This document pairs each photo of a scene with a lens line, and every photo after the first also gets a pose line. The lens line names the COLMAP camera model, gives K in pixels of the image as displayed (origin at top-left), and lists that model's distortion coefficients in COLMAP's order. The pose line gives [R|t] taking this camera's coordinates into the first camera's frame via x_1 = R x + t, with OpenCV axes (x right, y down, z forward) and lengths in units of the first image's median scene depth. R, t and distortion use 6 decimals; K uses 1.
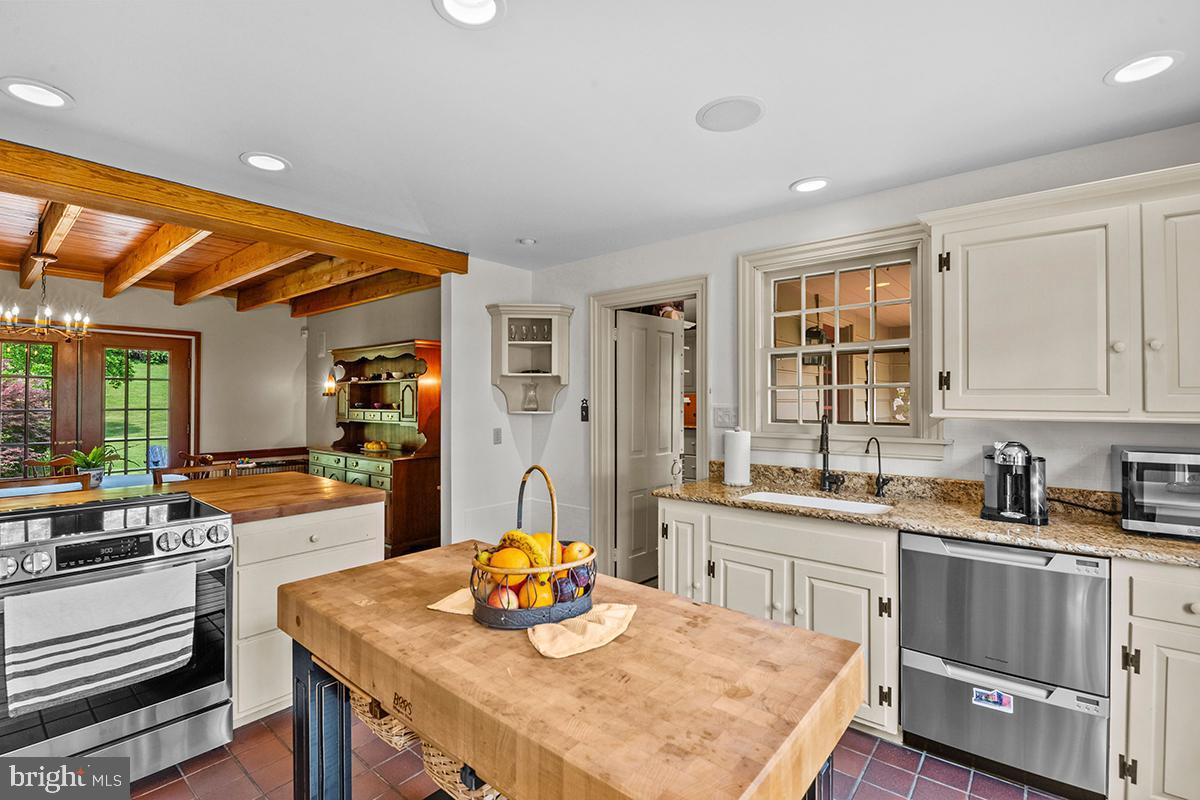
lens RADIAL K [[546.9, 0, 592.9], [0, 546.9, 398.5], [0, 0, 1]] dist [0.000917, -0.013234]
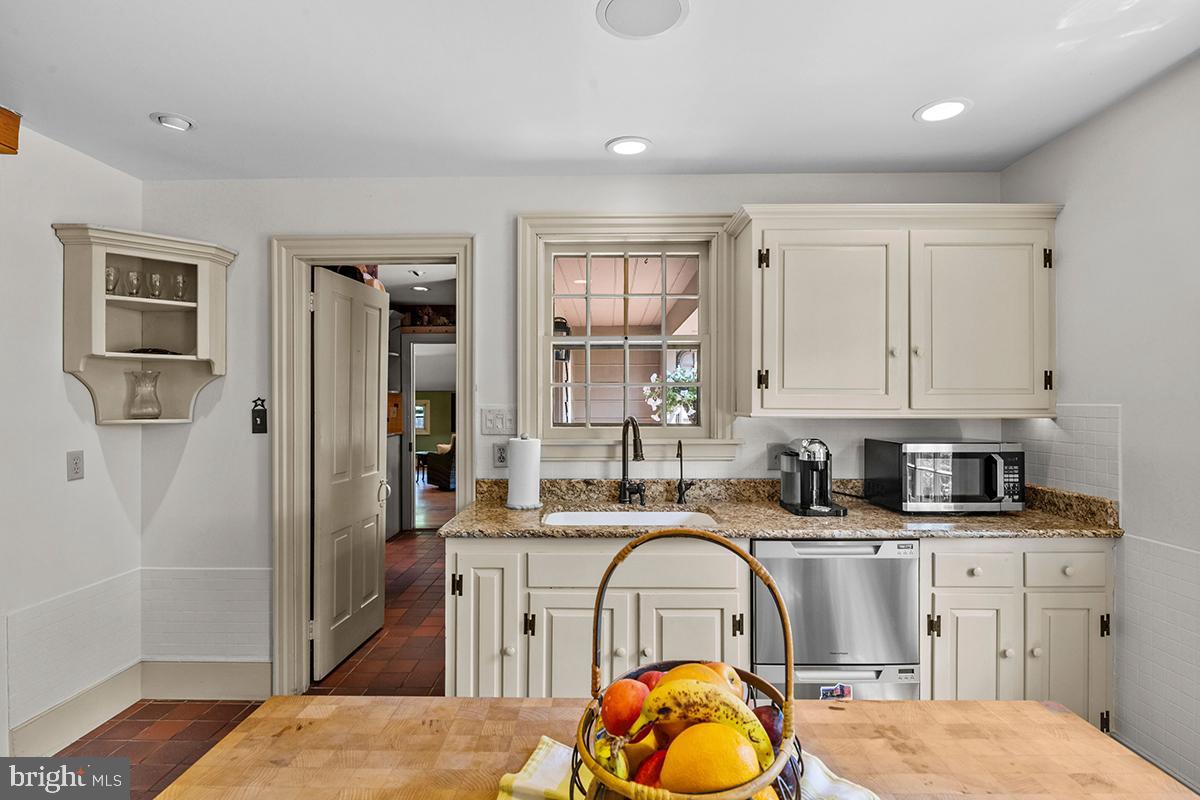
lens RADIAL K [[603.3, 0, 596.2], [0, 603.3, 400.9], [0, 0, 1]] dist [-0.001479, -0.002129]
pose [[0.769600, -0.001665, 0.638525, -0.238900], [-0.000486, 0.999995, 0.003194, 0.002268], [-0.638527, -0.002768, 0.769595, 0.303099]]
